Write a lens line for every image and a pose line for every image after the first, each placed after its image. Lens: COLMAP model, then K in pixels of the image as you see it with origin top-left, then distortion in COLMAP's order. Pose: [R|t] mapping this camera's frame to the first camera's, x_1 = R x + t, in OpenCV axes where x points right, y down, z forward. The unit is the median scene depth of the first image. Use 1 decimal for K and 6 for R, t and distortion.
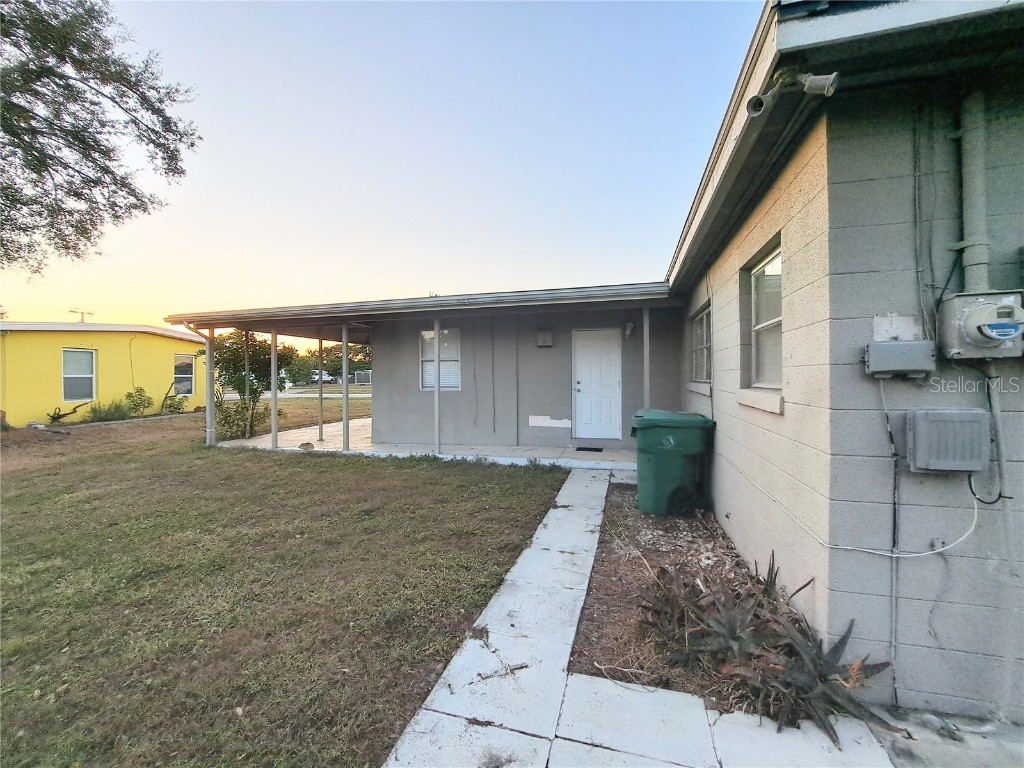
lens RADIAL K [[408.6, 0, 509.1], [0, 408.6, 378.0], [0, 0, 1]] dist [-0.017450, -0.000598]
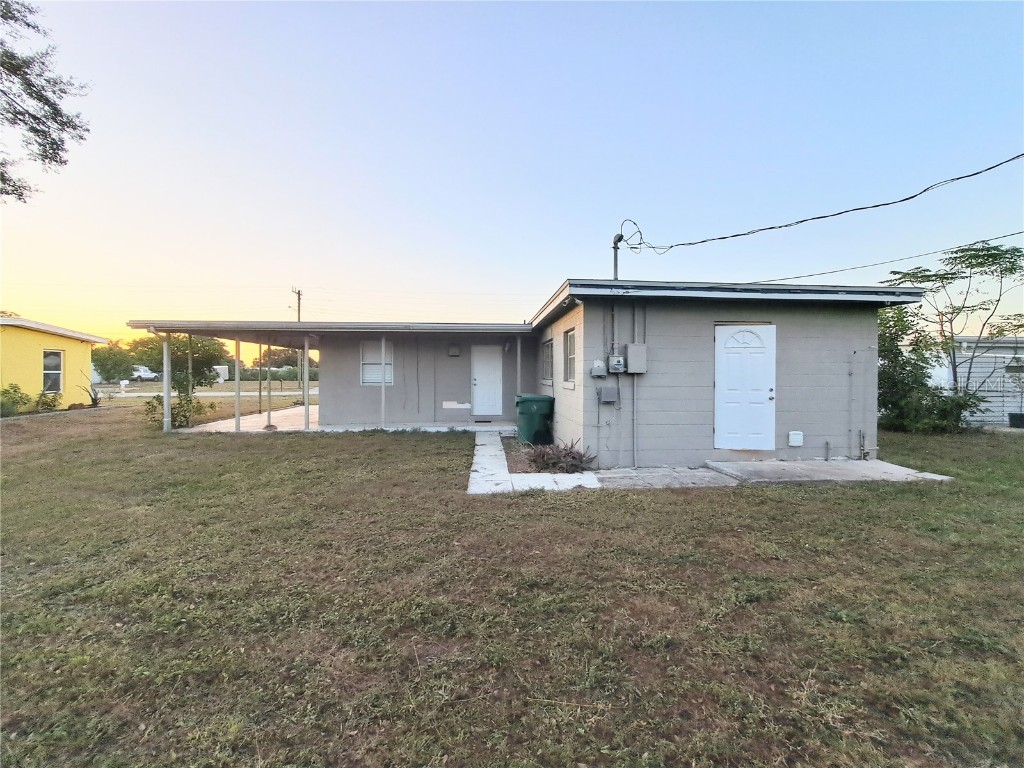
lens RADIAL K [[408.6, 0, 510.6], [0, 408.6, 381.5], [0, 0, 1]] dist [-0.017450, -0.000598]
pose [[0.936721, 0.002009, 0.350071, -0.251197], [-0.006311, 0.999918, 0.011148, 0.000088], [-0.350020, -0.012652, 0.936657, -0.509267]]
